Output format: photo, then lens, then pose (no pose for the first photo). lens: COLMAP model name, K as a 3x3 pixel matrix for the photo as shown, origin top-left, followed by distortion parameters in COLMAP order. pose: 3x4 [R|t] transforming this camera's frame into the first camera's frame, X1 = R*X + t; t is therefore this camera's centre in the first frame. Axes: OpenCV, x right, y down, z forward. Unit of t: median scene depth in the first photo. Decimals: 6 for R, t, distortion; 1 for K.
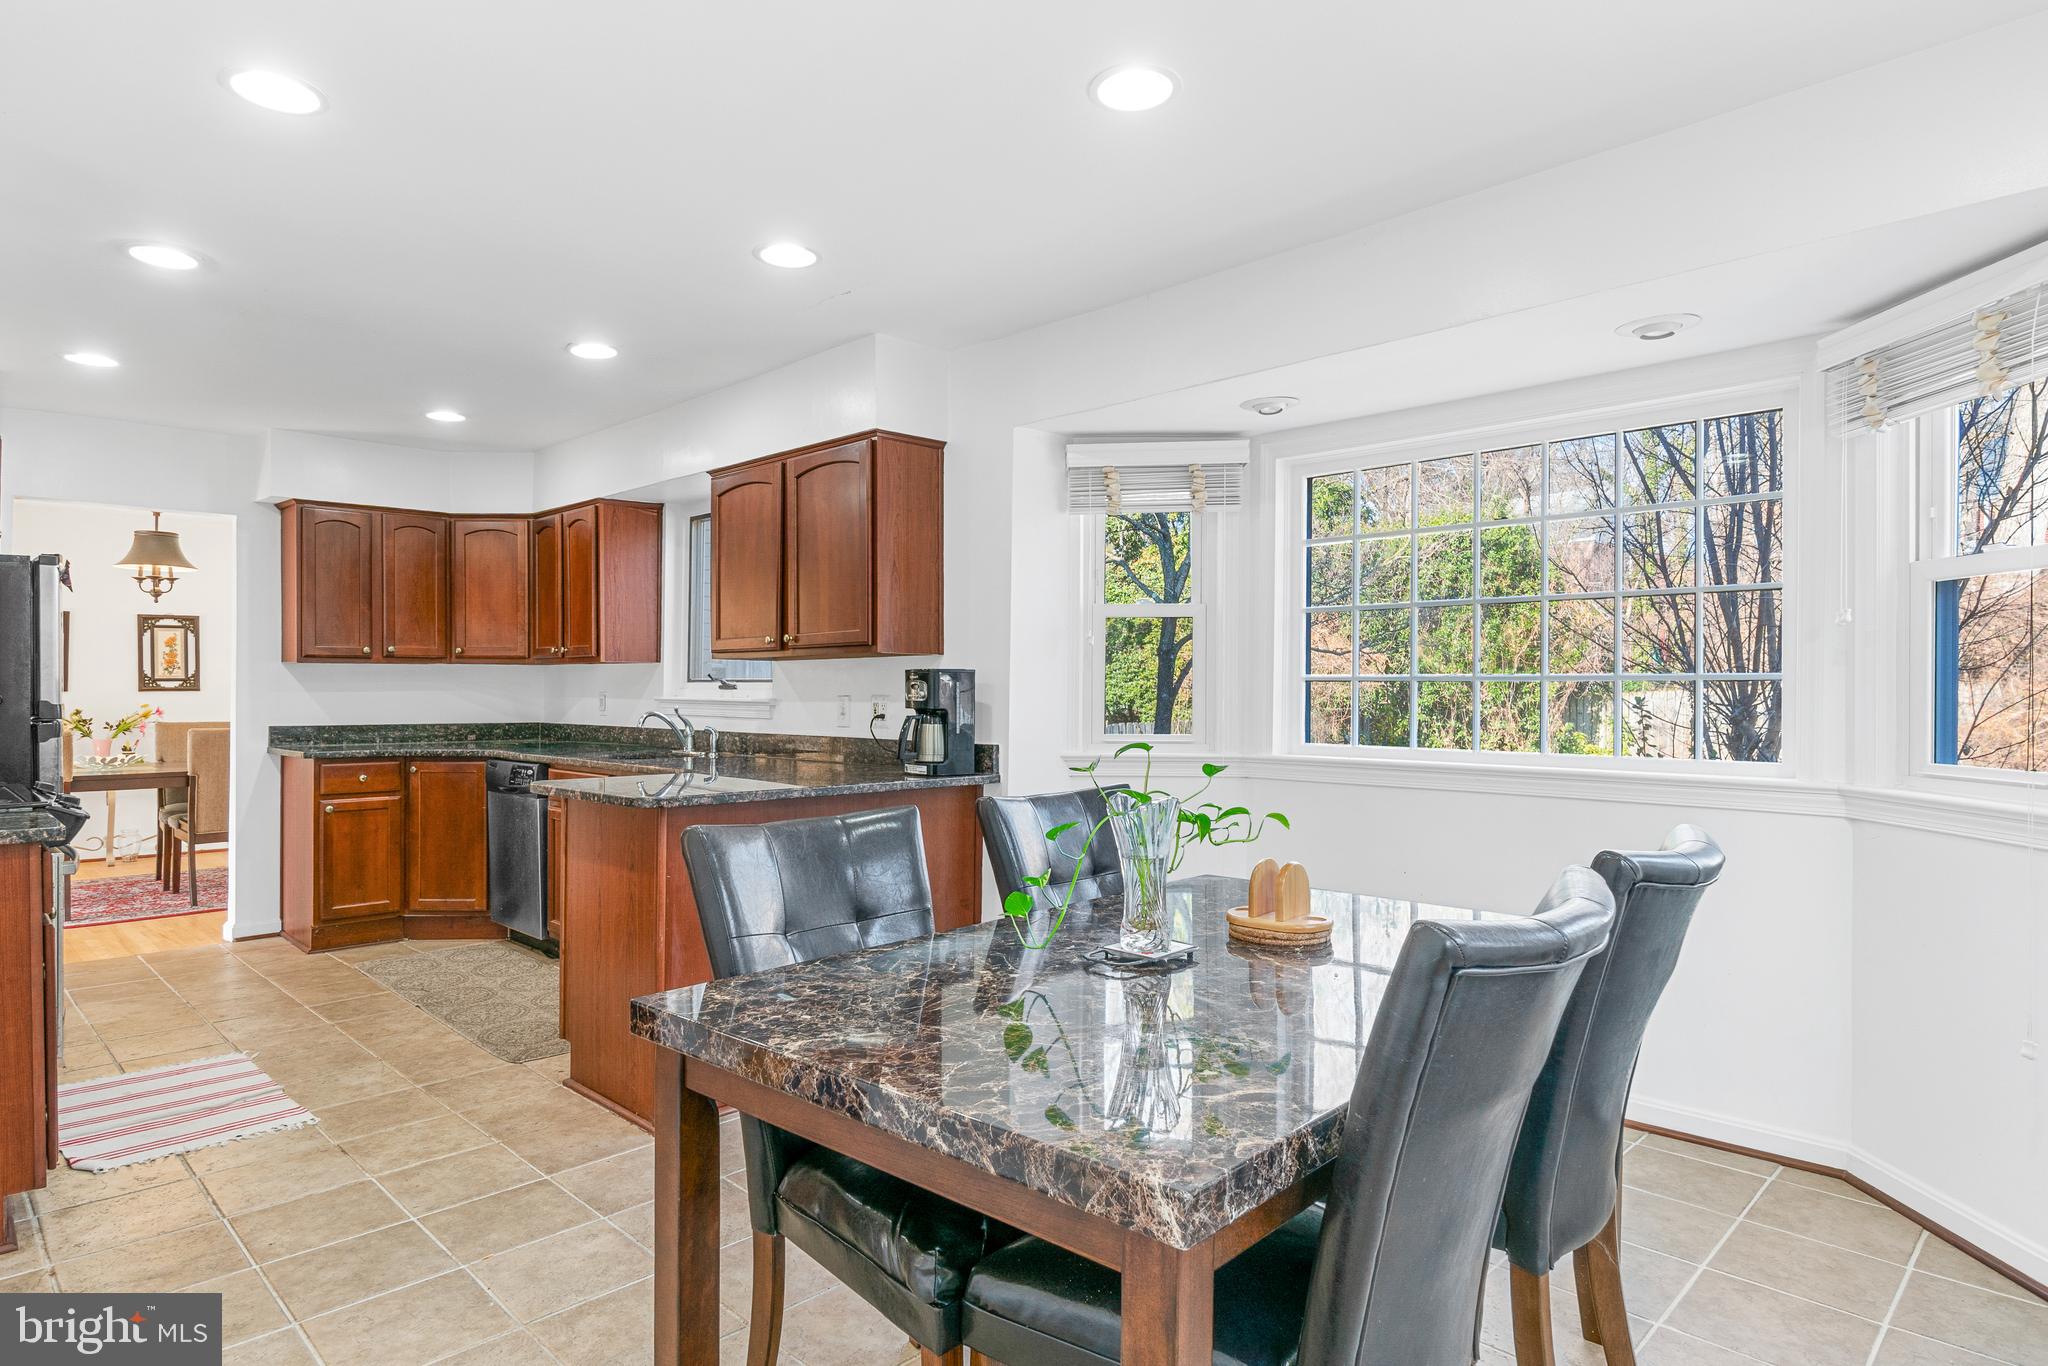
lens RADIAL K [[1148.0, 0, 1020.0], [0, 1148.0, 694.5], [0, 0, 1]] dist [-0.000722, -0.000052]
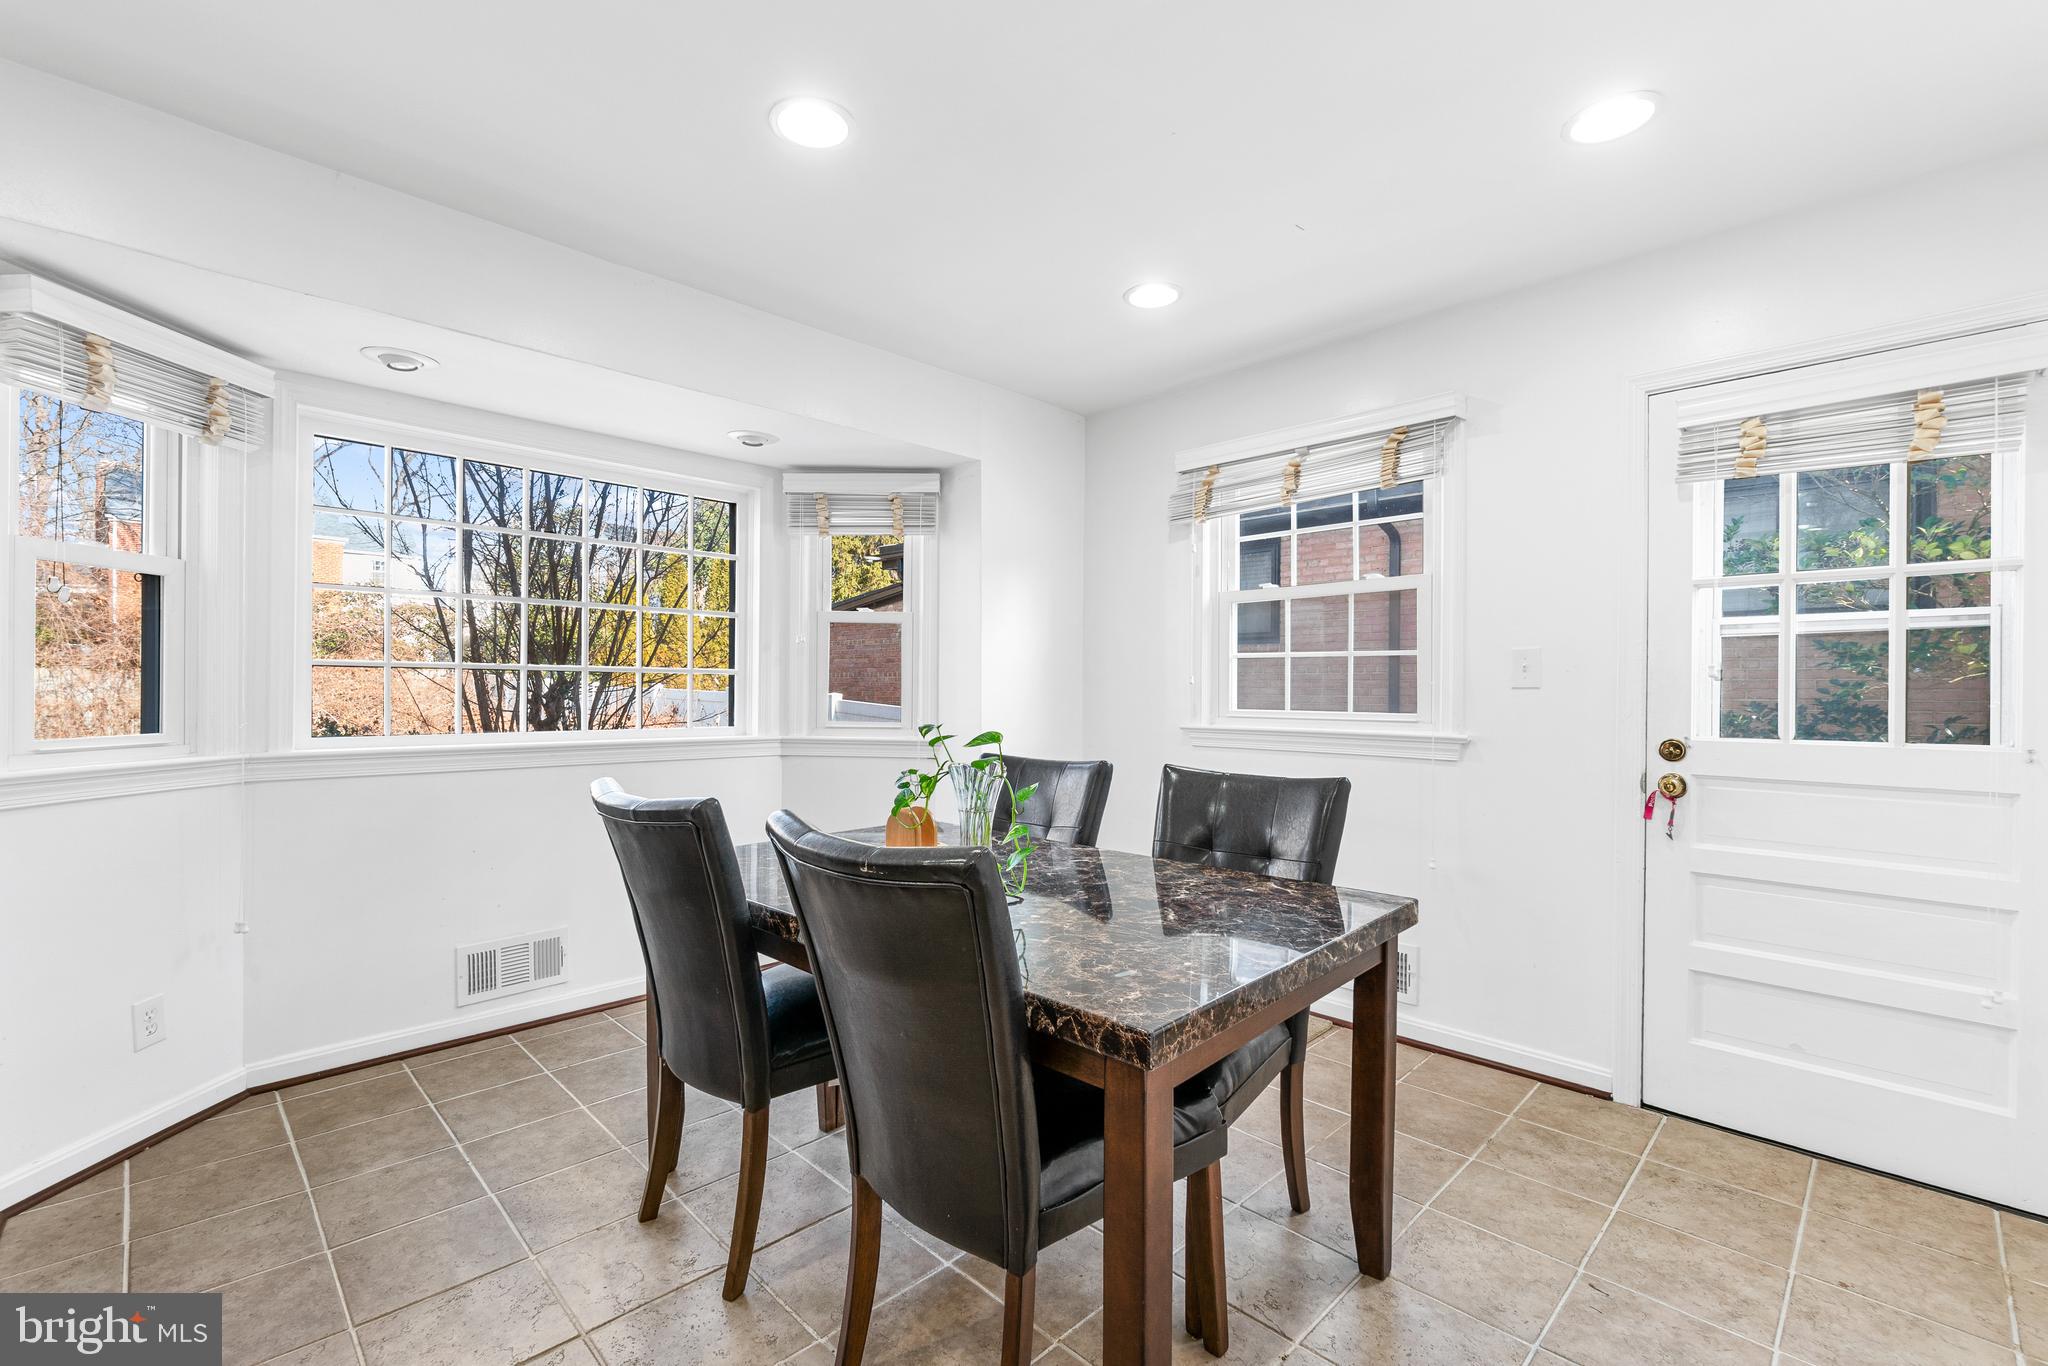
lens RADIAL K [[887.1, 0, 1020.2], [0, 887.1, 683.1], [0, 0, 1]] dist [-0.000522, -0.000196]
pose [[0.008256, 0.003550, 0.999960, -0.997178], [-0.004100, 0.999985, -0.003517, 0.006124], [-0.999958, -0.004071, 0.008270, 1.084112]]
